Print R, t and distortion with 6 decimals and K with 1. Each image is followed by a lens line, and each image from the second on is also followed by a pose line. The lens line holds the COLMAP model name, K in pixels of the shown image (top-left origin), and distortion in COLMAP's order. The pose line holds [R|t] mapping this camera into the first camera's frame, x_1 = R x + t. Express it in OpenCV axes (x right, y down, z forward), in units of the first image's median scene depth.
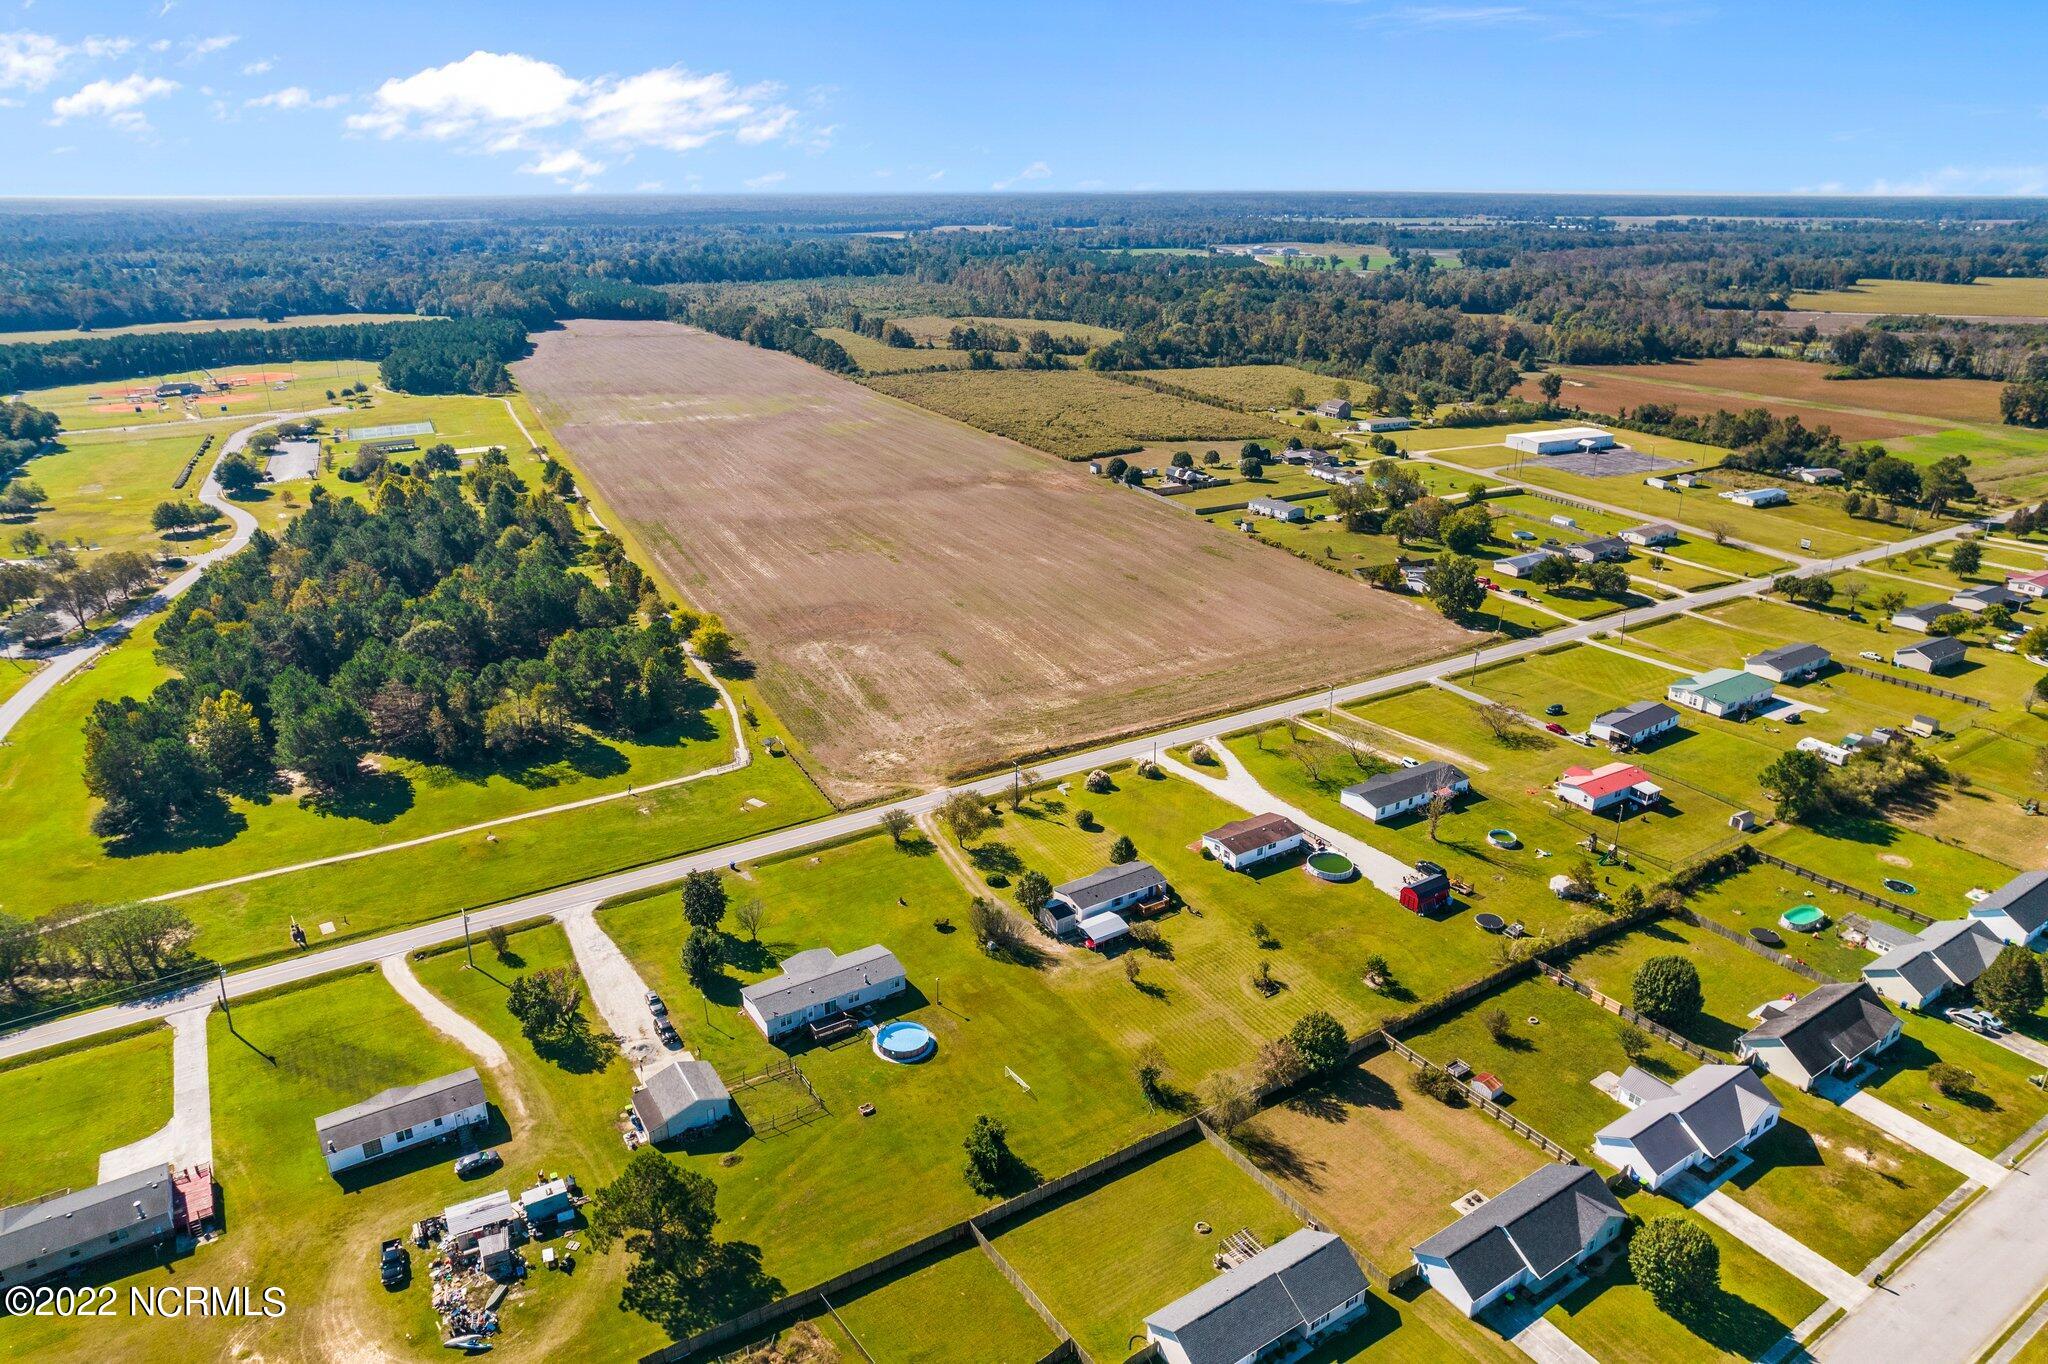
lens RADIAL K [[1303.3, 0, 1024.0], [0, 1303.3, 682.0], [0, 0, 1]] dist [-0.084937, 0.065830]
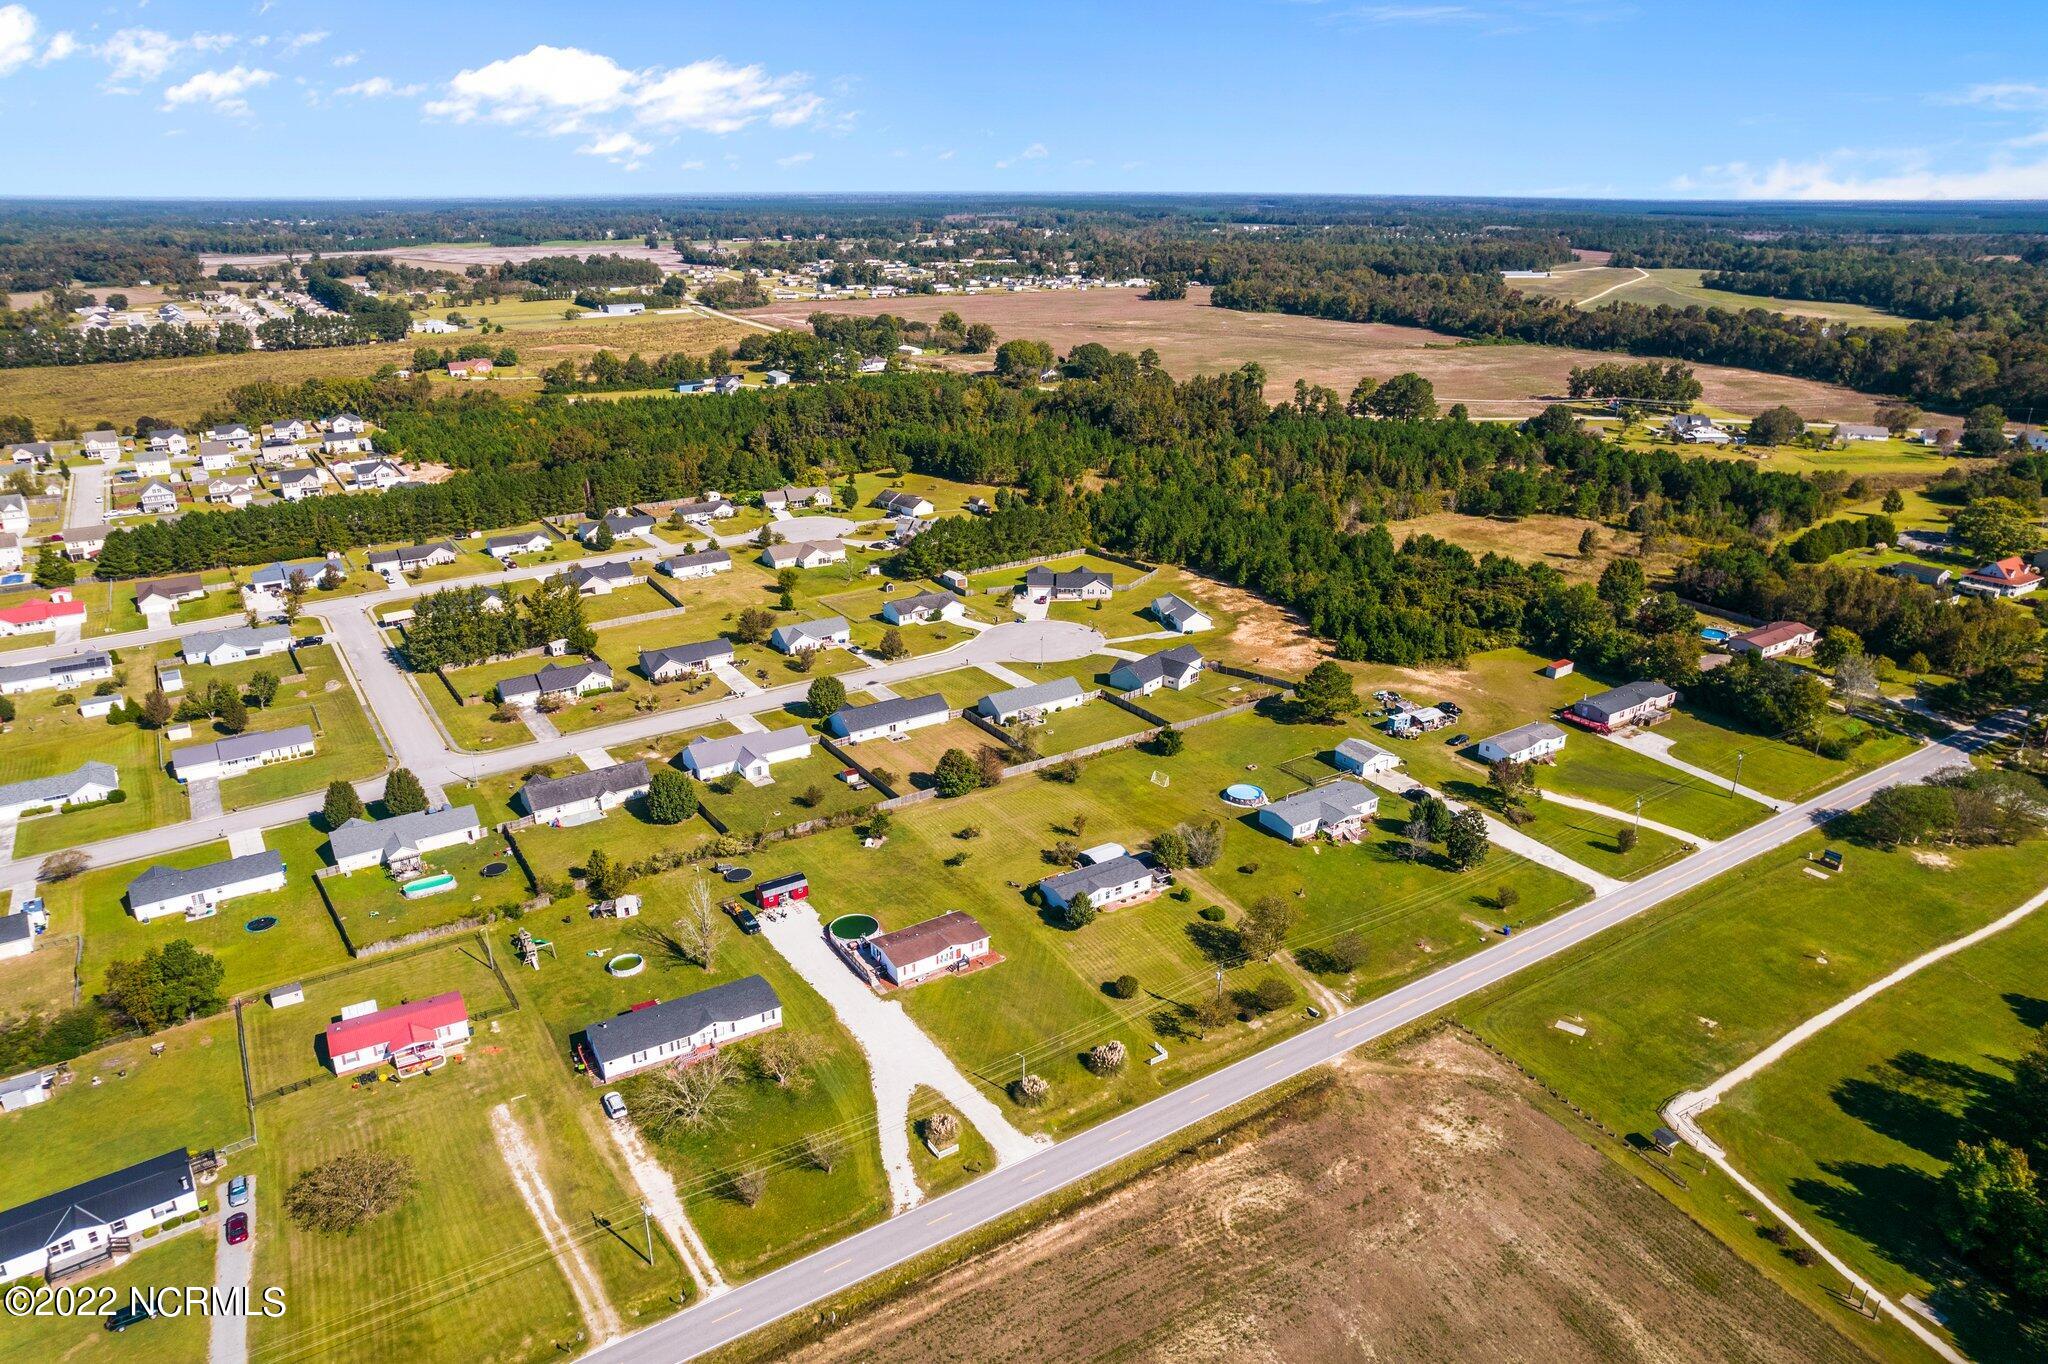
lens RADIAL K [[1303.3, 0, 1024.0], [0, 1303.3, 682.0], [0, 0, 1]] dist [-0.084937, 0.065830]
pose [[-0.999996, 0.001452, -0.002493, 0.101599], [-0.000596, 0.741614, 0.670826, -0.520311], [0.002823, 0.670825, -0.741611, 1.349004]]
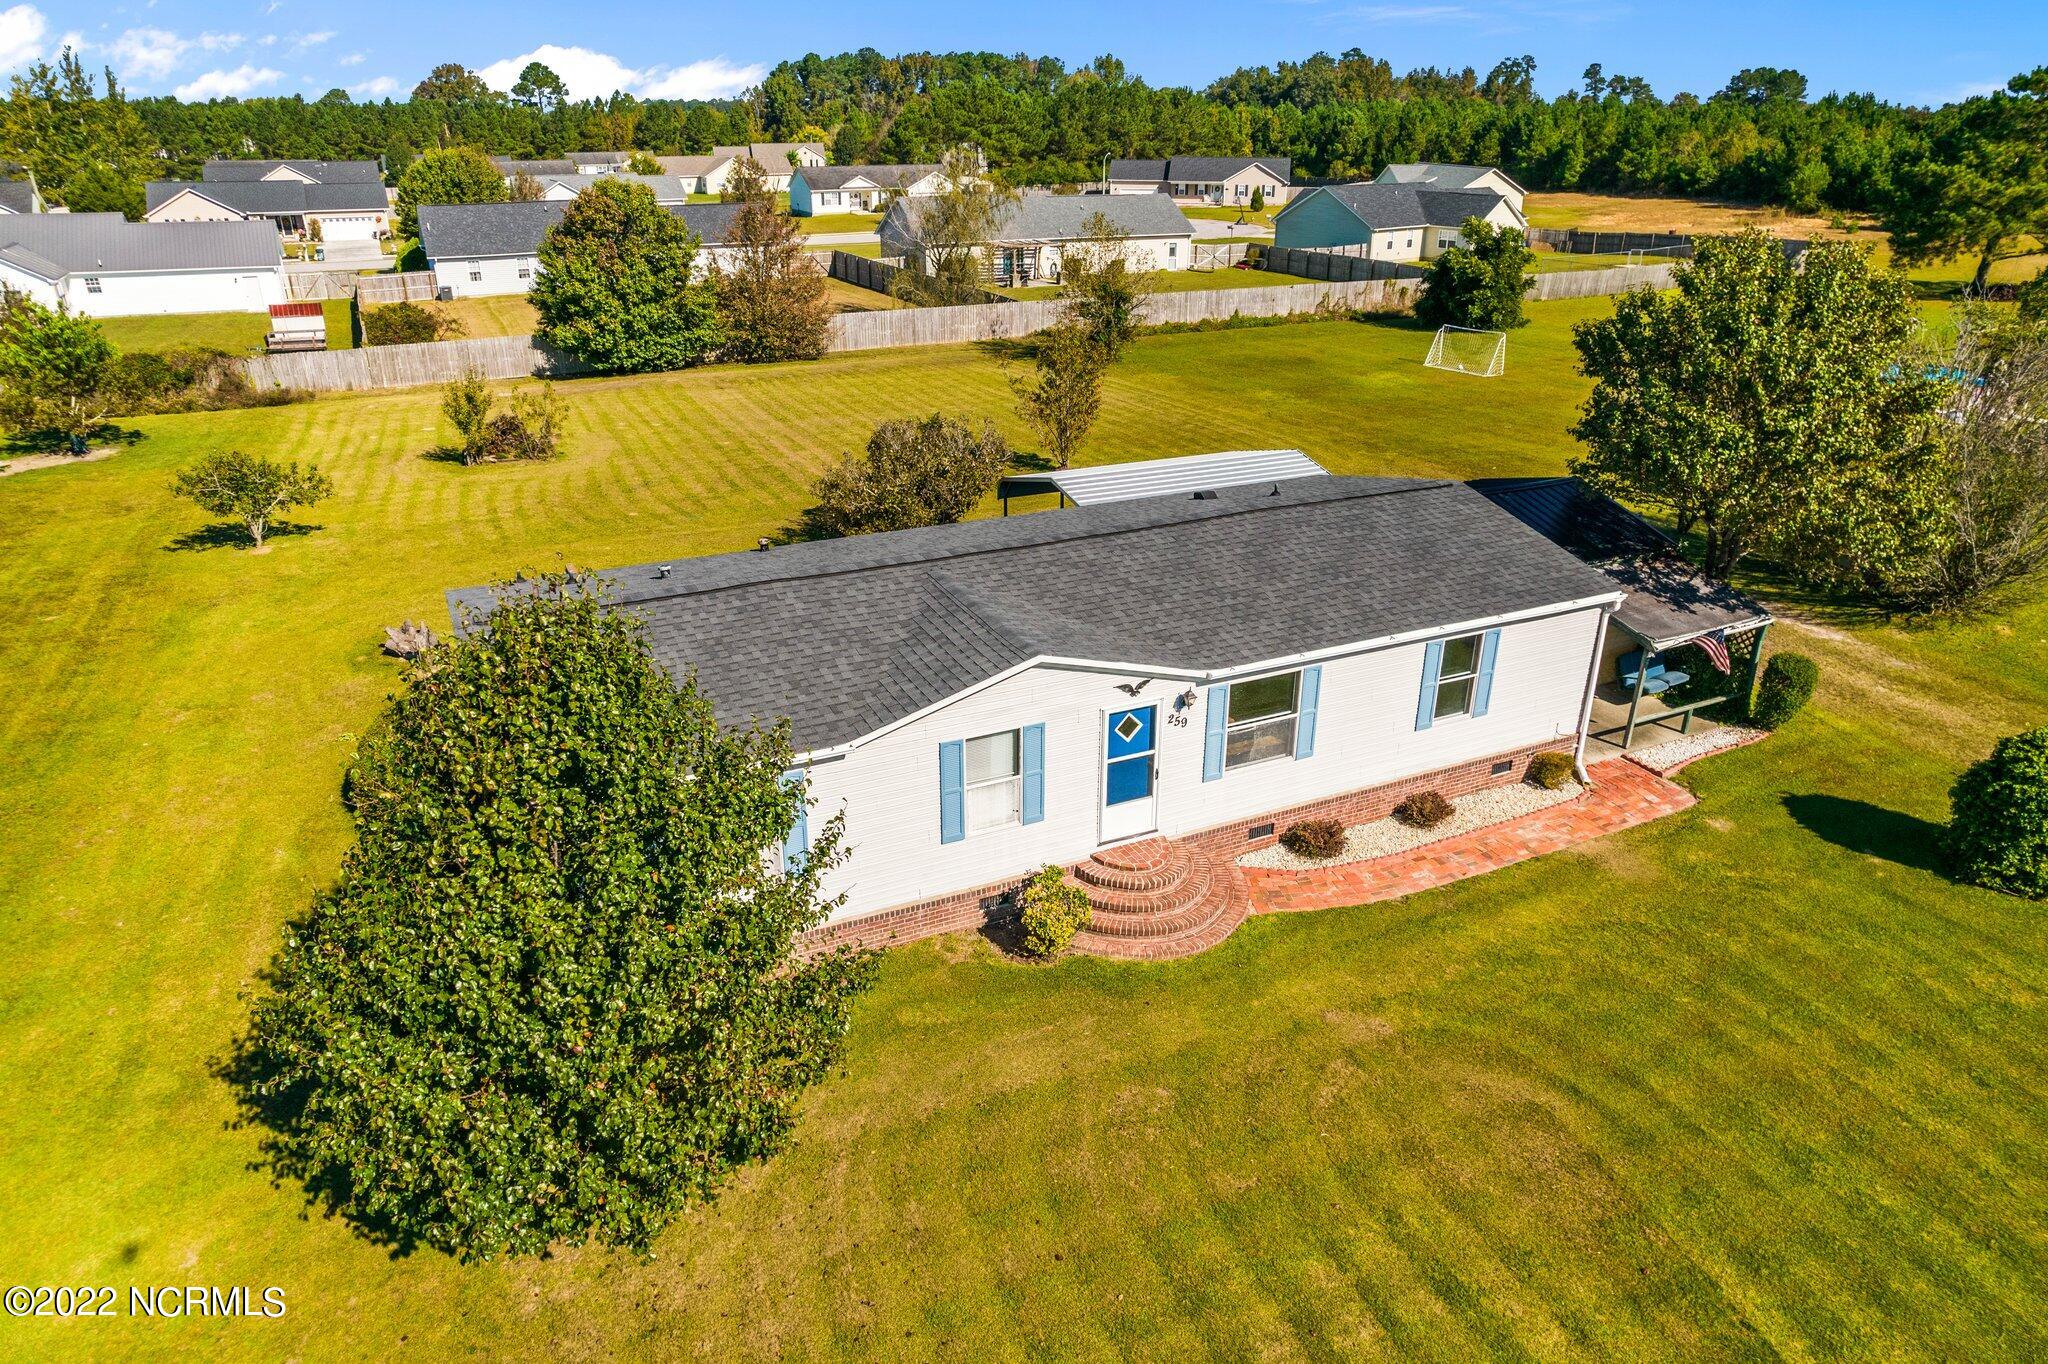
lens RADIAL K [[1303.3, 0, 1024.0], [0, 1303.3, 682.0], [0, 0, 1]] dist [-0.084937, 0.065830]
pose [[-0.991704, -0.045430, 0.120246, 0.043378], [0.052541, 0.710485, 0.701748, 0.089150], [-0.117313, 0.702244, -0.702204, 0.868681]]
